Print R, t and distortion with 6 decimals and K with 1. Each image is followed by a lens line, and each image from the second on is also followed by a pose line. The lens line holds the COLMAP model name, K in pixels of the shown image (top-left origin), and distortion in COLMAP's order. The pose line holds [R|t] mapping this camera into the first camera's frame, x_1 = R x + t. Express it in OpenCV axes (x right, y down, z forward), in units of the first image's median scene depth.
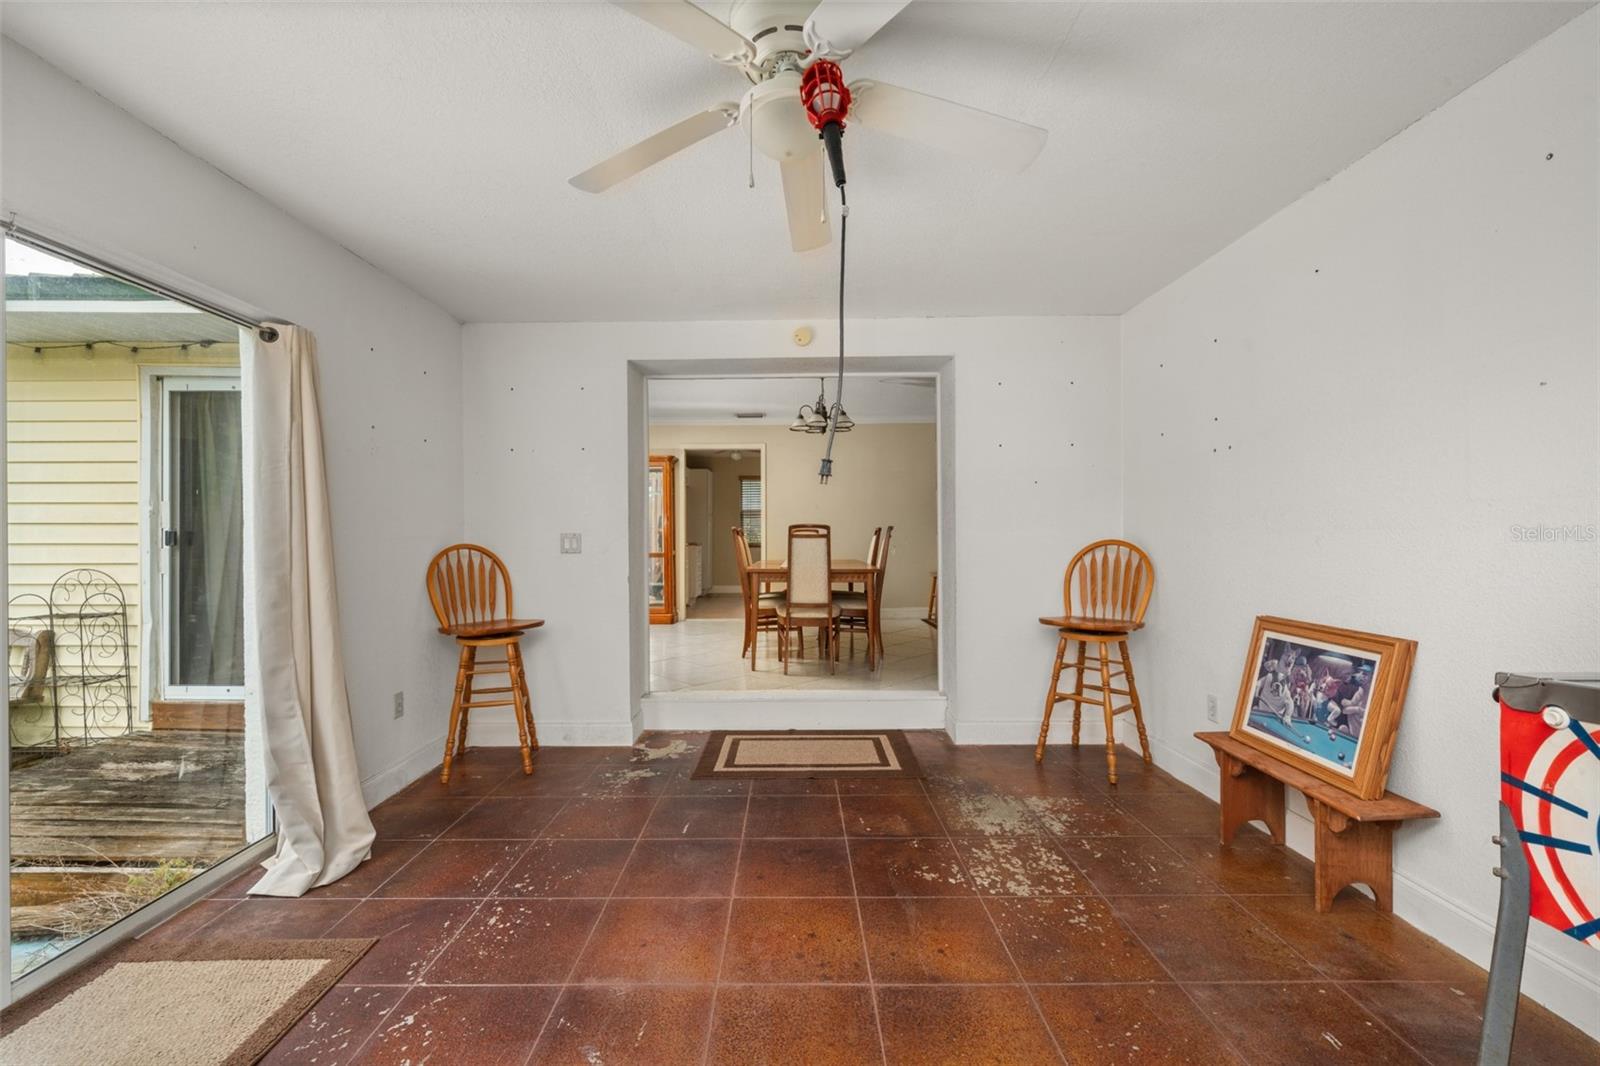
lens RADIAL K [[638.3, 0, 790.0], [0, 638.3, 535.2], [0, 0, 1]] dist [-0.000008, 0.000603]
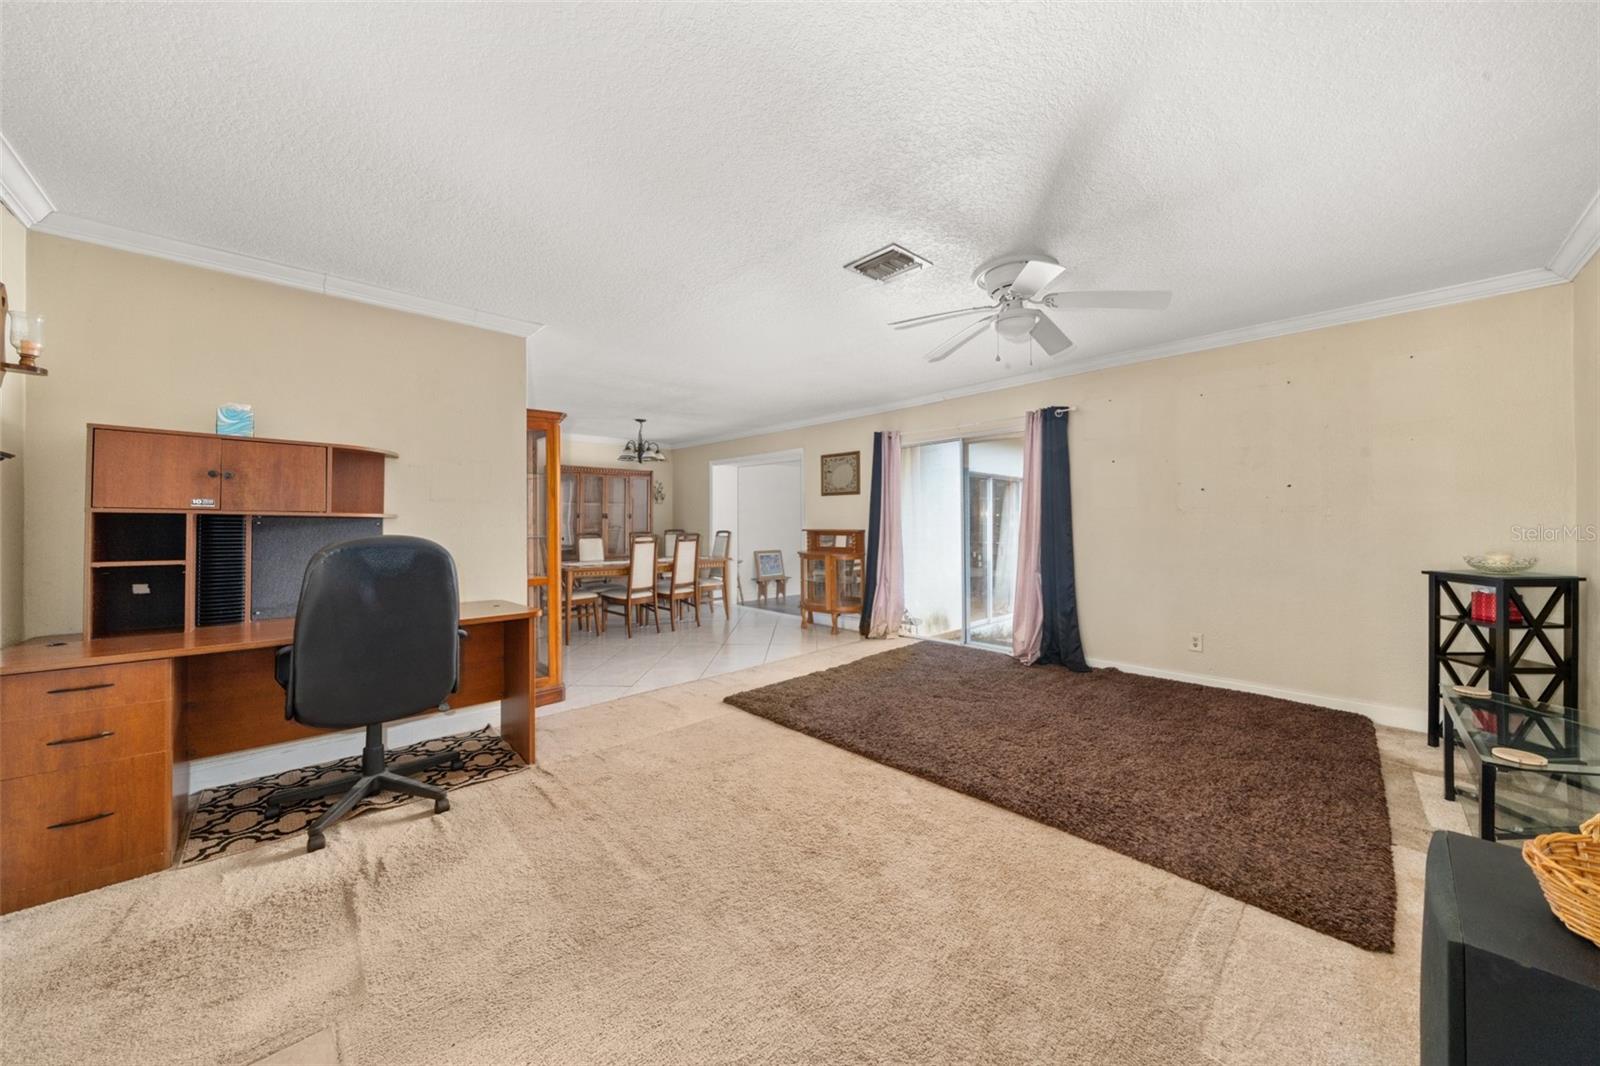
lens RADIAL K [[560.9, 0, 809.9], [0, 560.9, 524.8], [0, 0, 1]] dist [-0.005902, 0.000019]
pose [[-0.705120, 0.000399, 0.709088, -2.651039], [0.003297, 0.999991, 0.002716, -0.075934], [-0.709081, 0.004253, -0.705115, 4.050411]]
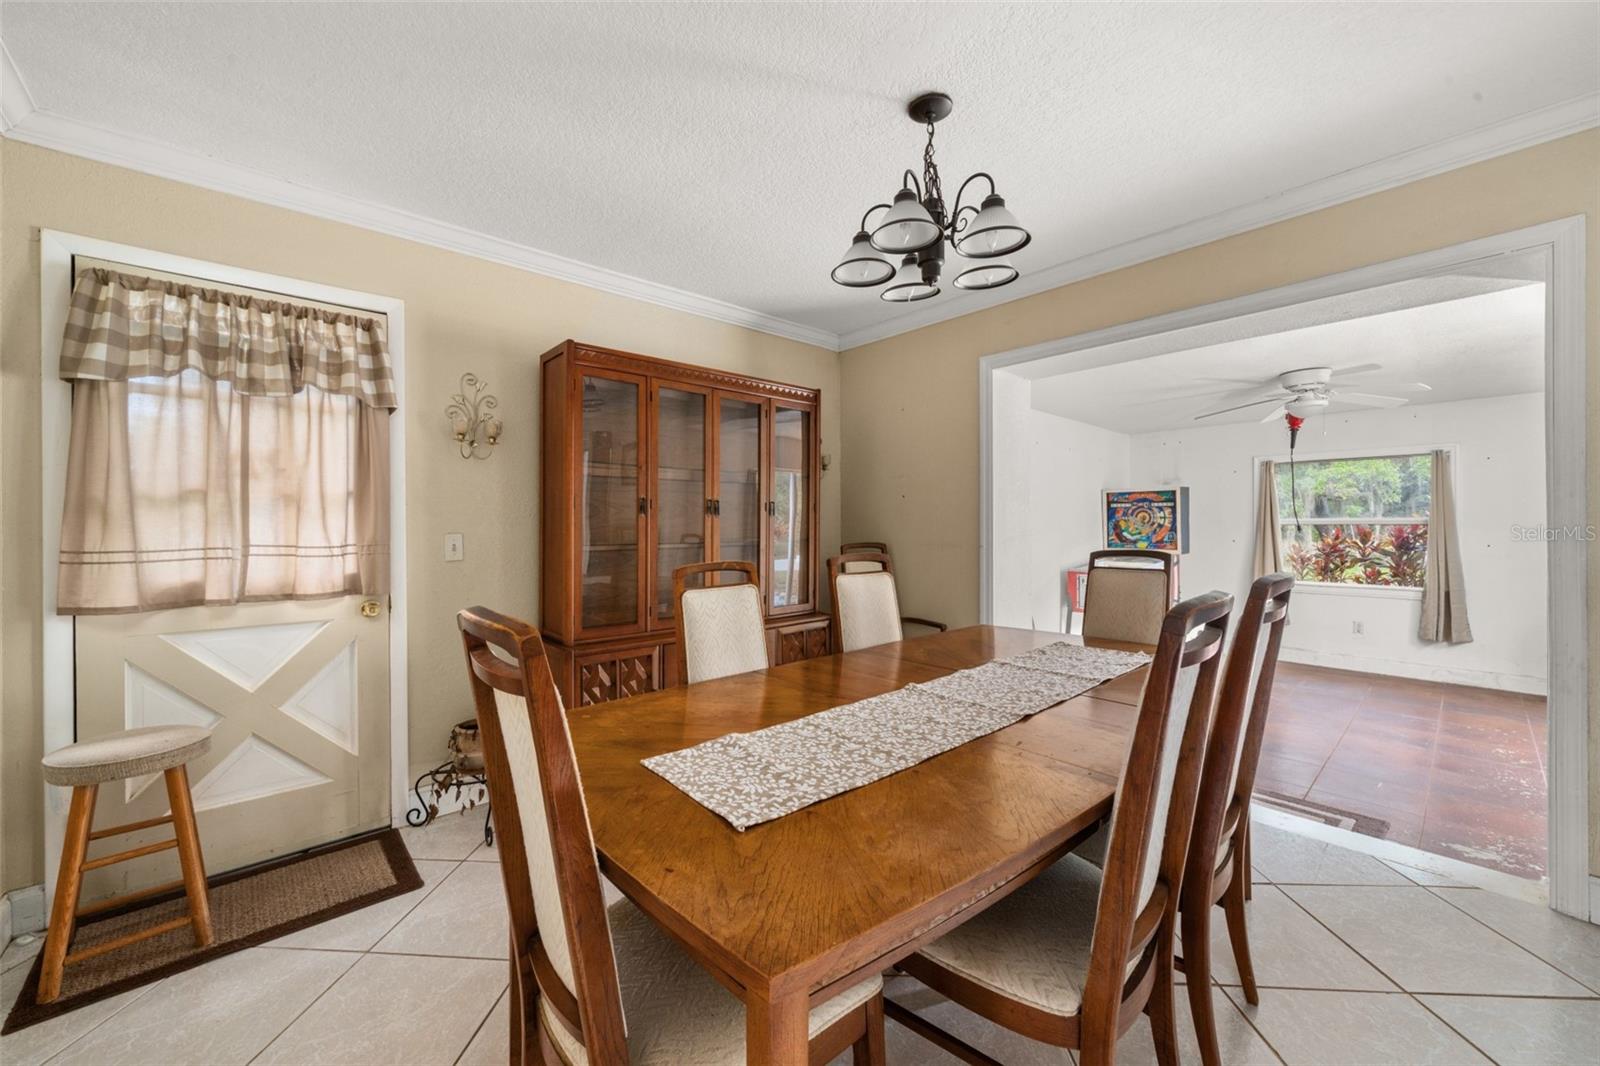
lens RADIAL K [[599.2, 0, 789.2], [0, 599.2, 524.9], [0, 0, 1]] dist [-0.005982, 0.000206]
pose [[-0.661829, 0.008261, 0.749609, -0.332485], [0.007079, 0.999964, -0.004770, -0.079235], [-0.749621, 0.002150, -0.661863, 3.225245]]
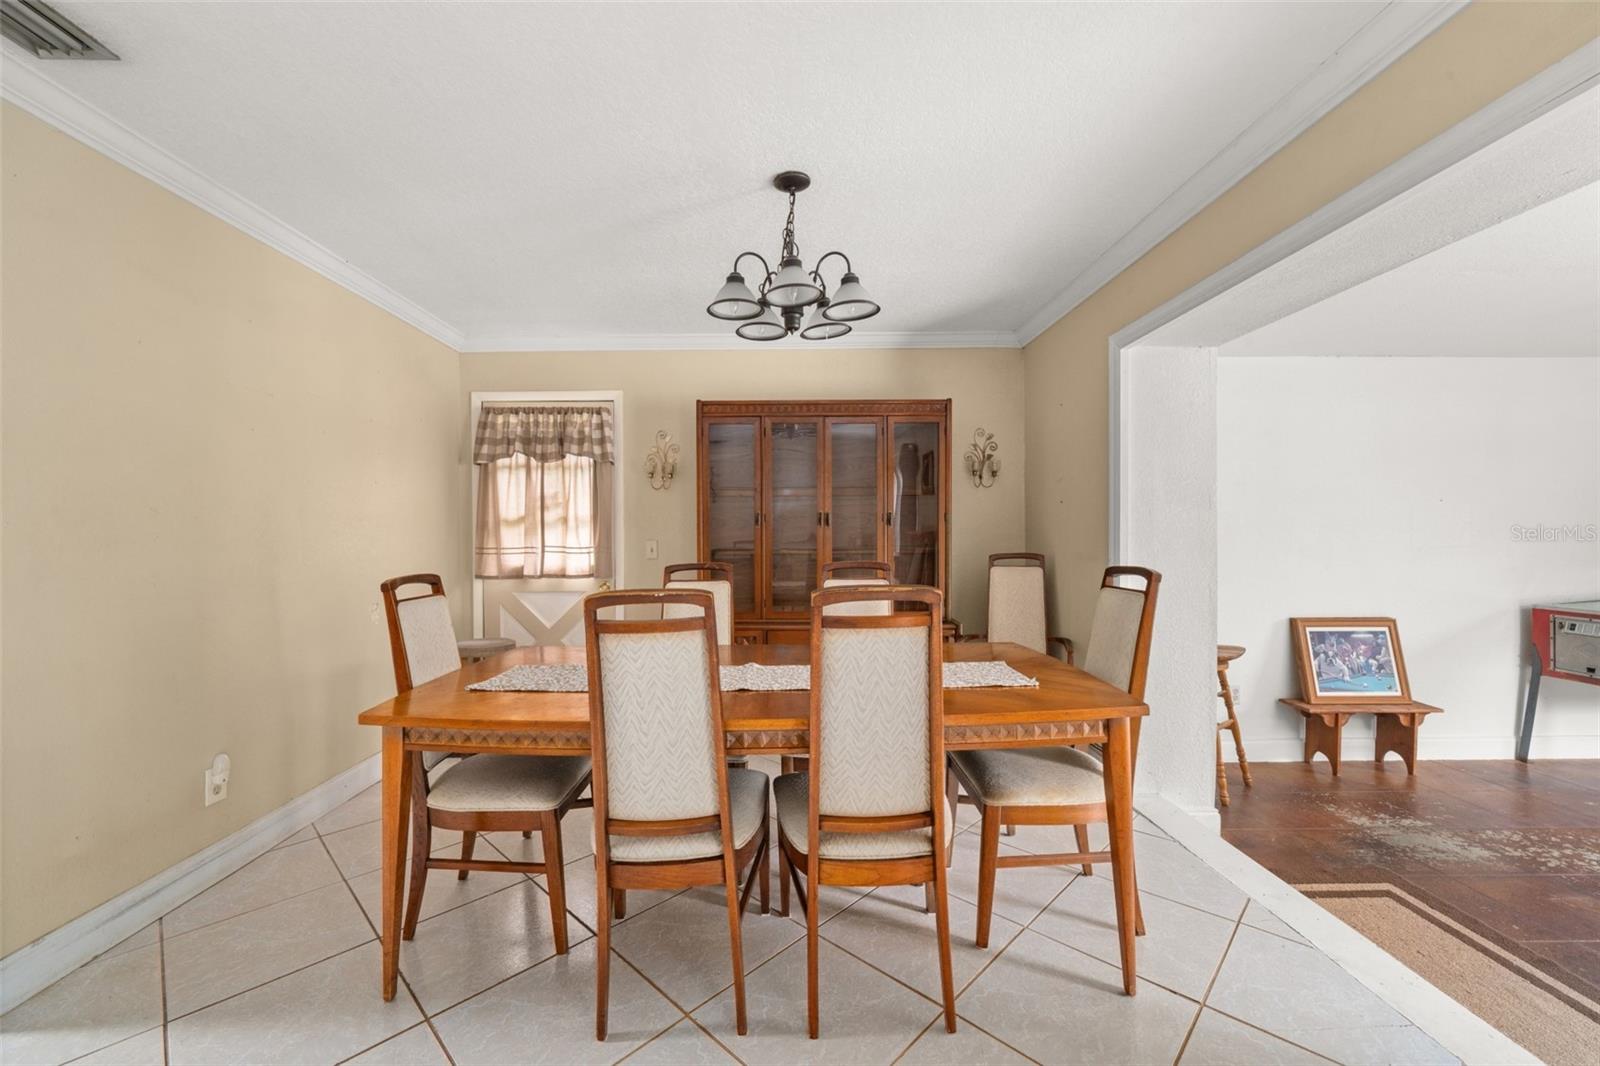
lens RADIAL K [[638.3, 0, 794.3], [0, 638.3, 545.7], [0, 0, 1]] dist [-0.000008, 0.000603]
pose [[-0.014306, -0.012584, 0.999818, -0.867420], [0.004528, 0.999910, 0.012650, -0.079297], [-0.999887, 0.004709, -0.014248, 2.575007]]
